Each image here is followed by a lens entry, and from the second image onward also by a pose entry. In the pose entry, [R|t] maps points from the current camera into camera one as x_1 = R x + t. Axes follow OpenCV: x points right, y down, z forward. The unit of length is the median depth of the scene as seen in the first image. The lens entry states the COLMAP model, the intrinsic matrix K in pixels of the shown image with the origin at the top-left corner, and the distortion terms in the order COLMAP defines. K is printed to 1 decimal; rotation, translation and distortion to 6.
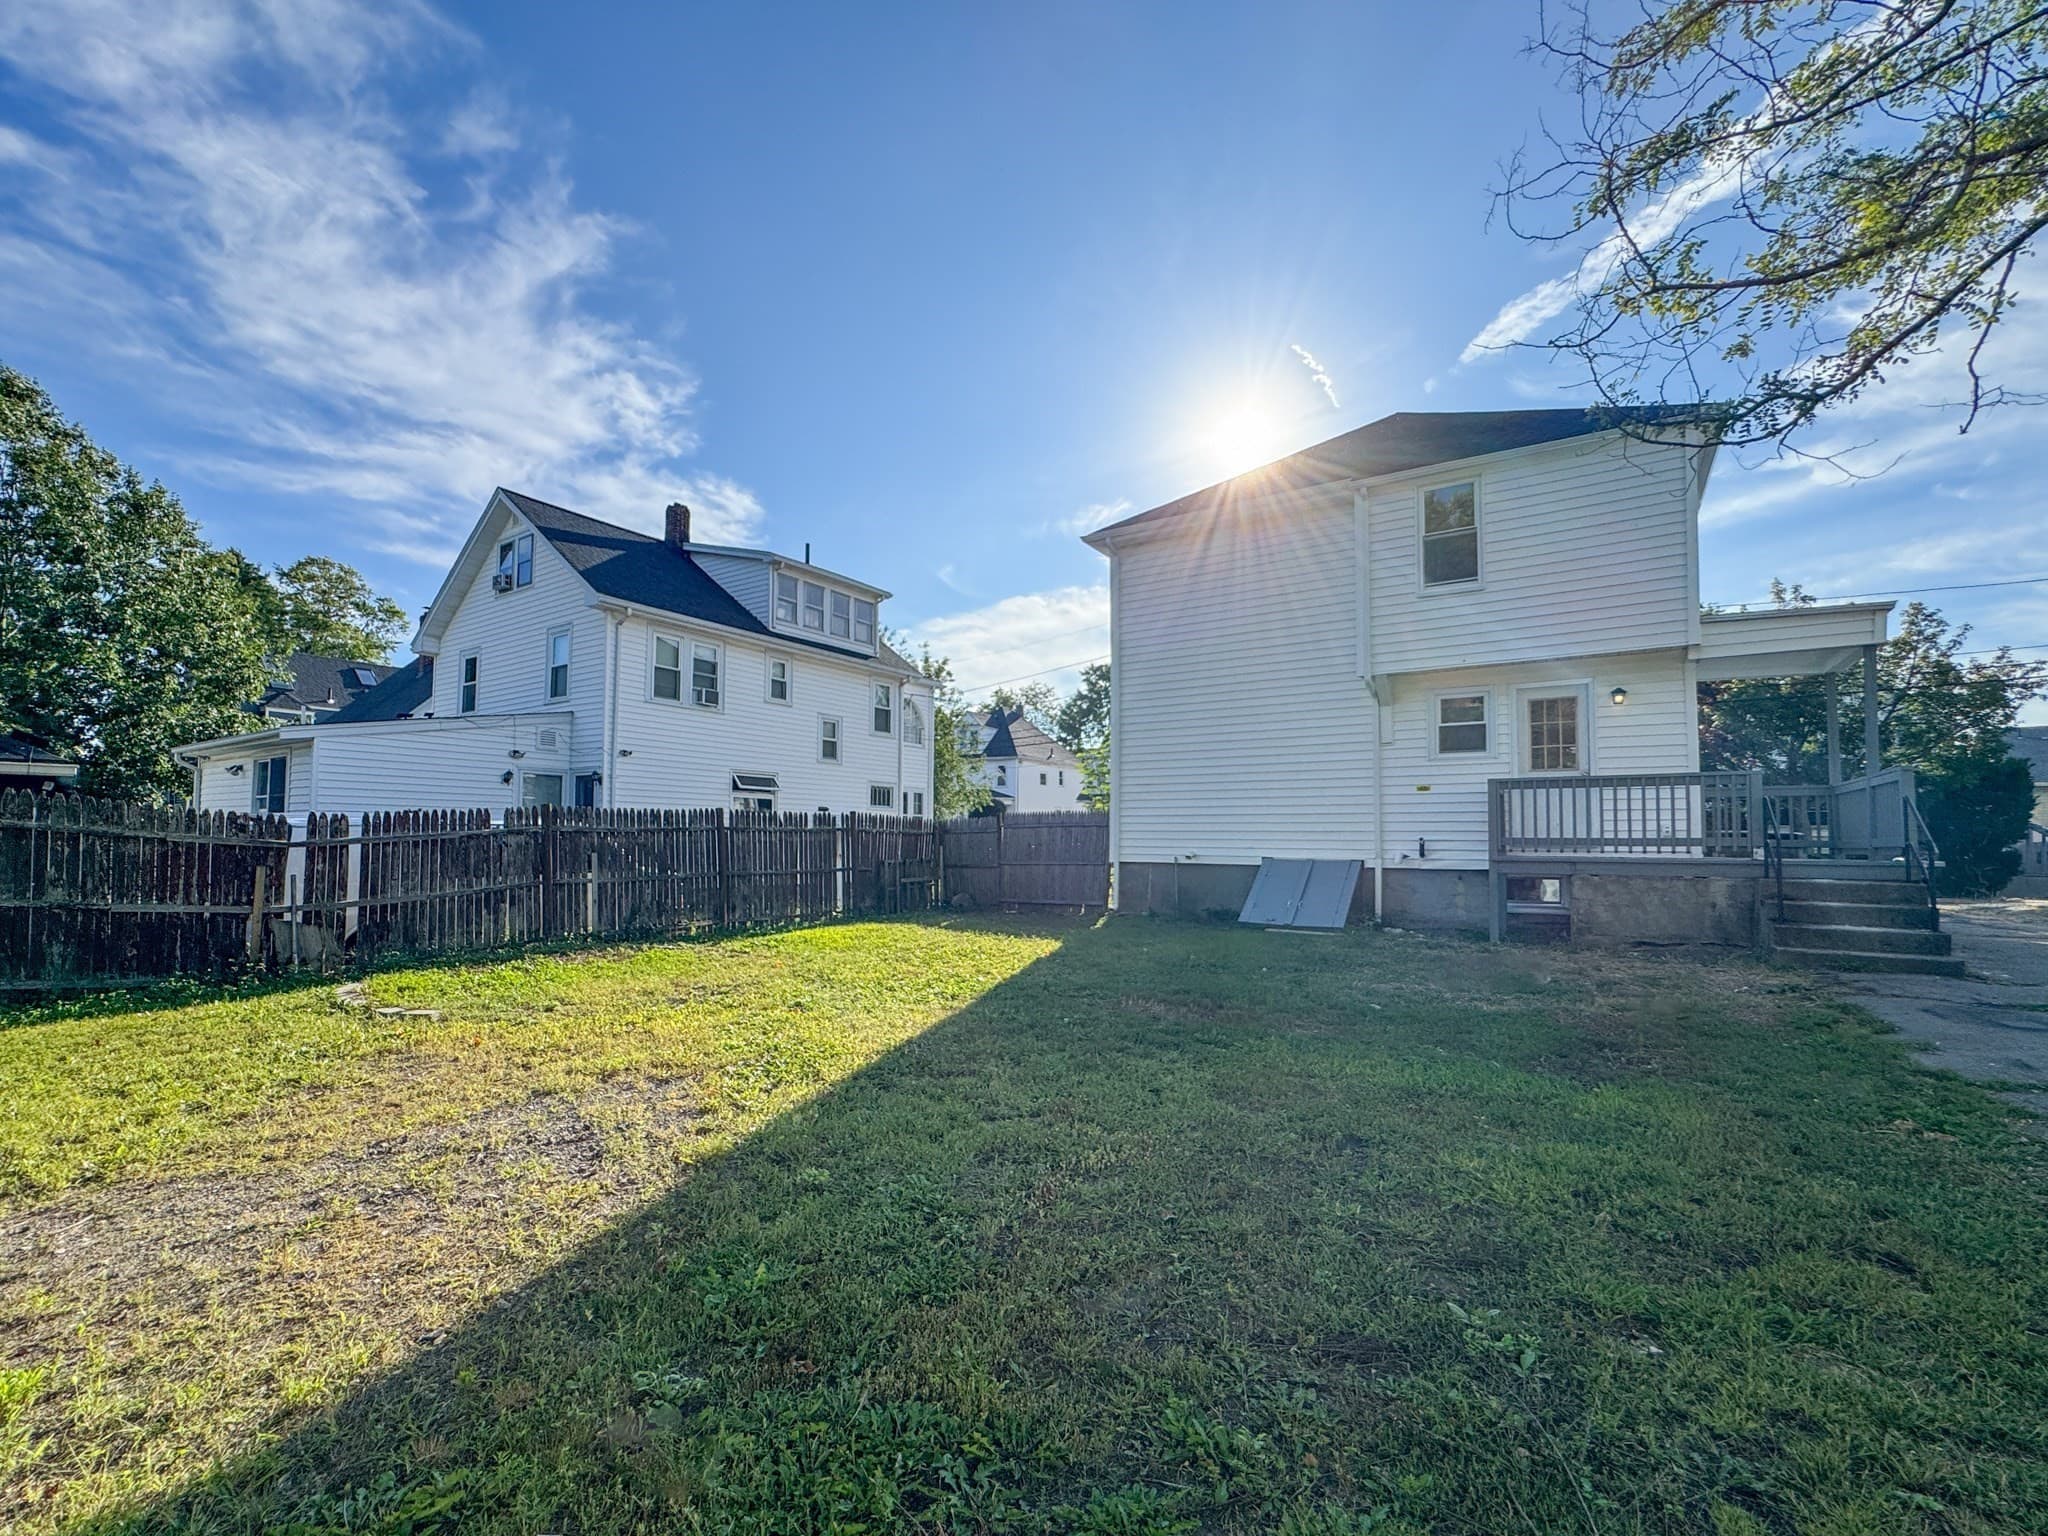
lens RADIAL K [[857.9, 0, 1024.0], [0, 857.9, 768.0], [0, 0, 1]] dist [0.001868, 0.000352]
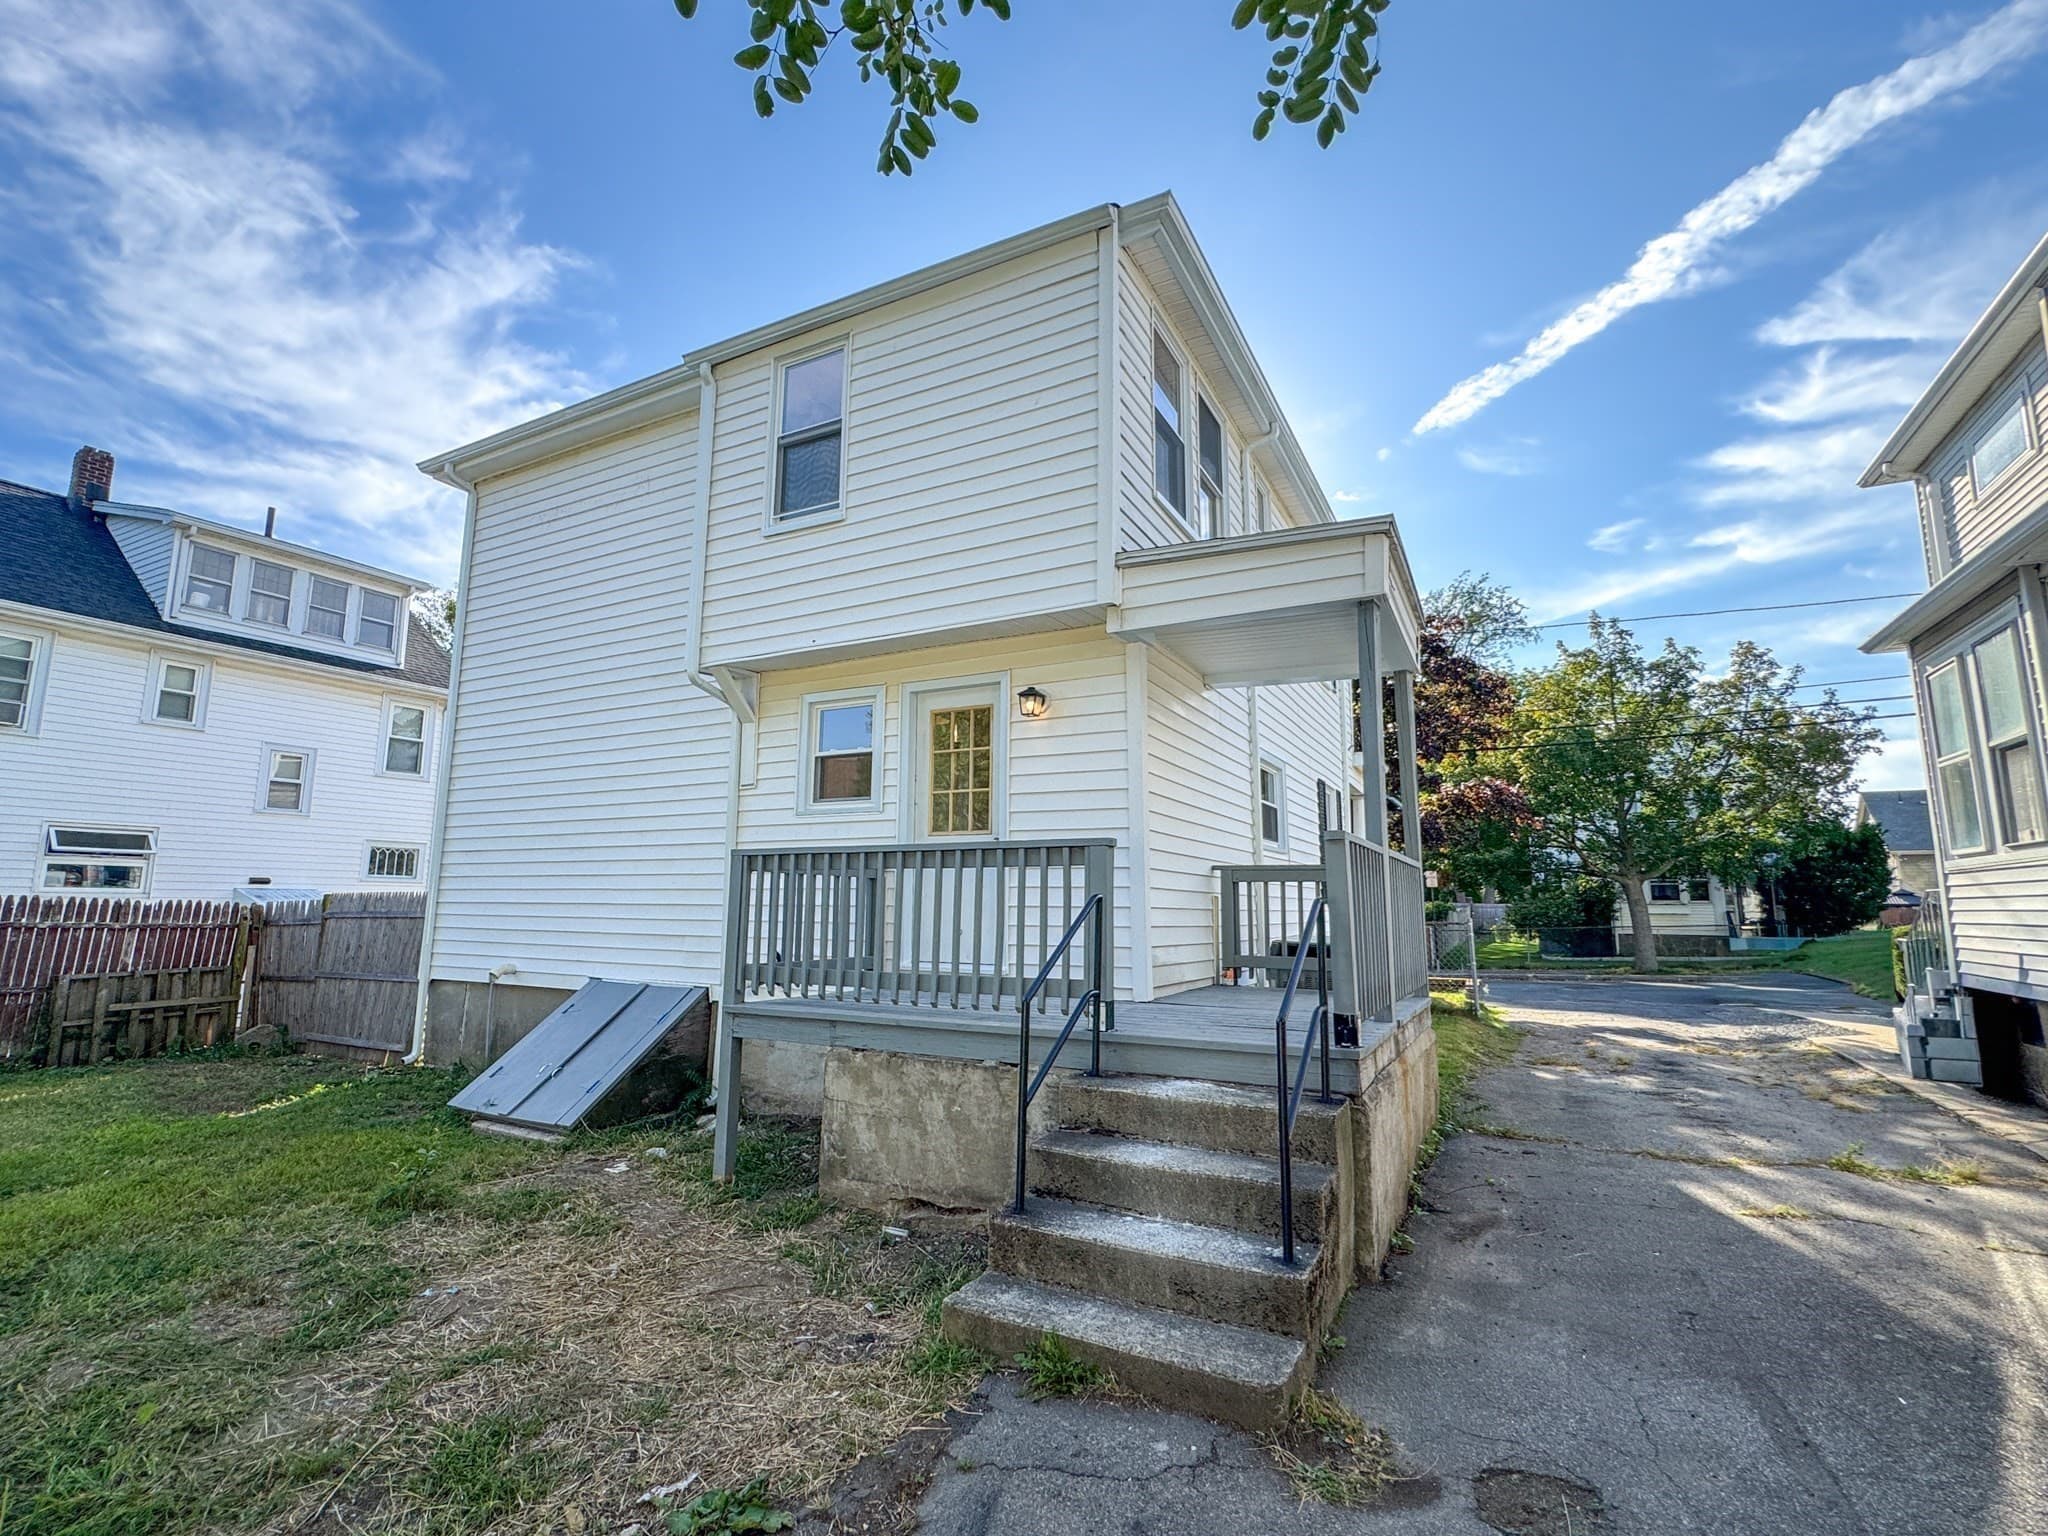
lens RADIAL K [[926.6, 0, 1024.1], [0, 926.6, 724.9], [0, 0, 1]] dist [-0.002450, -0.000153]
pose [[0.996326, 0.018110, 0.083704, 0.492680], [-0.008873, 0.993954, -0.109438, -0.001801], [-0.085180, 0.108293, 0.990463, 0.310821]]
